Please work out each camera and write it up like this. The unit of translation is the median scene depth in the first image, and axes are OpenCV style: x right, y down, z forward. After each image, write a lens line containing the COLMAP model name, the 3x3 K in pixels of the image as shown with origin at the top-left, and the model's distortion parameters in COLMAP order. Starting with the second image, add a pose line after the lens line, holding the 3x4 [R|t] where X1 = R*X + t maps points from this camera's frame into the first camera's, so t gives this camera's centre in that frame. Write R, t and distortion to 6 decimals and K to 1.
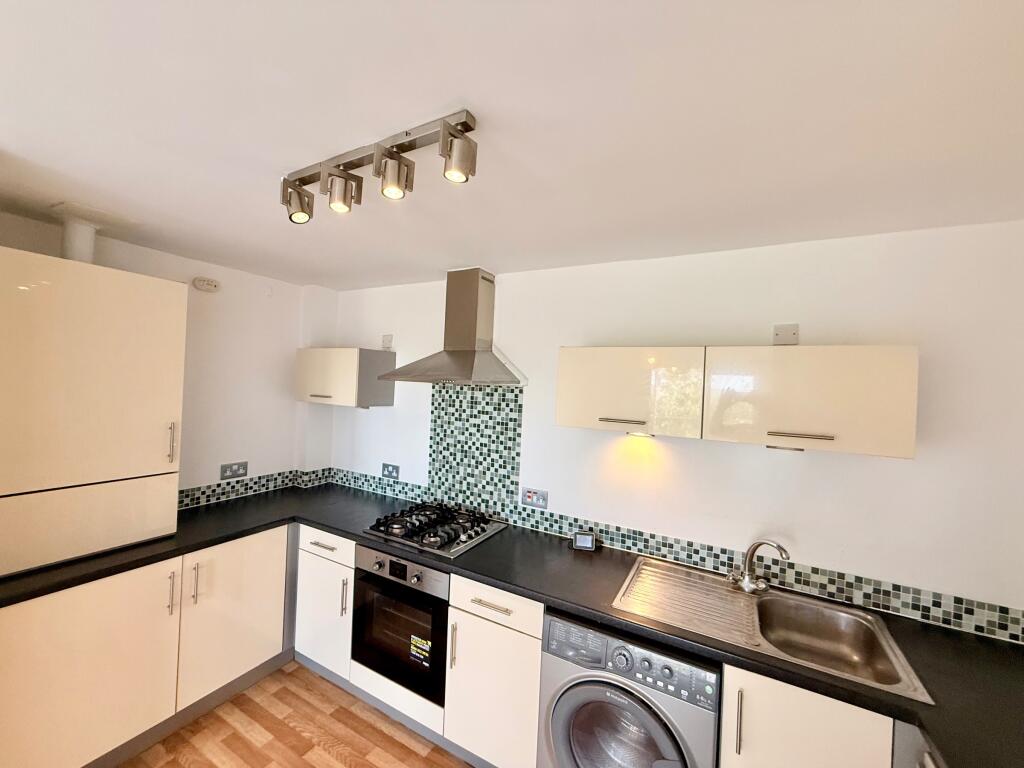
lens RADIAL K [[407.5, 0, 511.5], [0, 407.5, 384.2], [0, 0, 1]] dist [-0.008488, -0.000057]
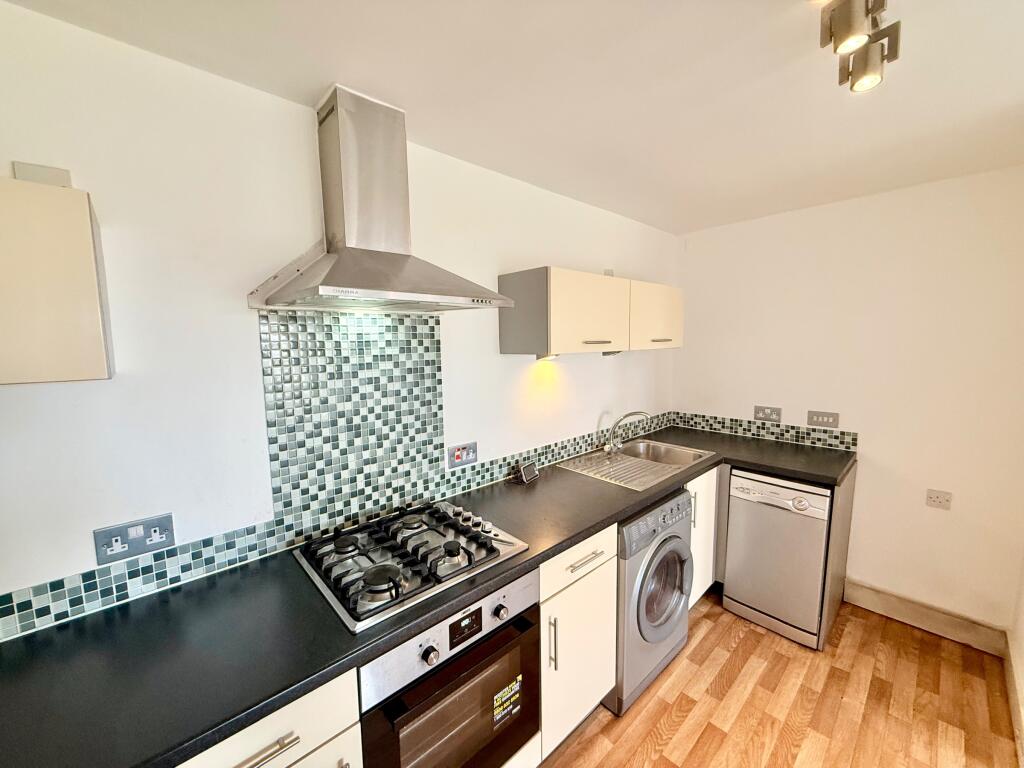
lens RADIAL K [[407.5, 0, 510.6], [0, 407.5, 382.3], [0, 0, 1]] dist [-0.008488, -0.000057]
pose [[0.317961, -0.151497, 0.935922, -0.616311], [0.027277, 0.988204, 0.150693, 0.017341], [-0.947711, -0.022385, 0.318343, 0.624515]]
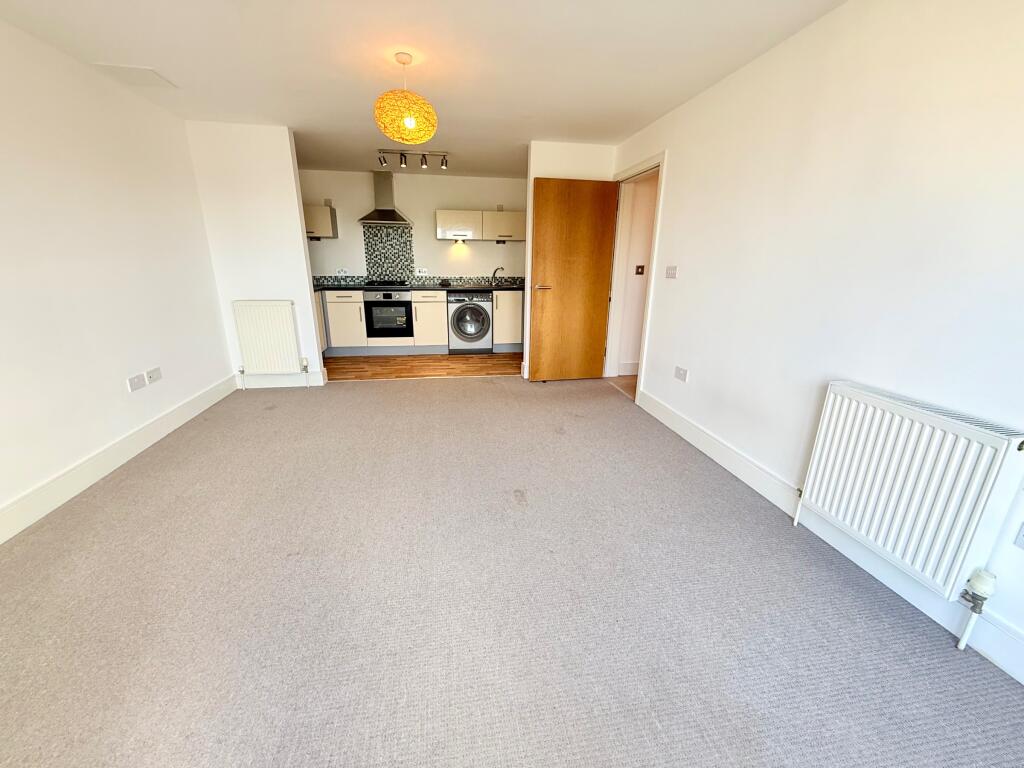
lens RADIAL K [[407.5, 0, 510.0], [0, 407.5, 381.6], [0, 0, 1]] dist [-0.008488, -0.000057]
pose [[0.782792, -0.210812, 0.585487, -1.110454], [0.025255, 0.950856, 0.308603, 0.149773], [-0.621771, -0.226785, 0.749646, -1.379068]]
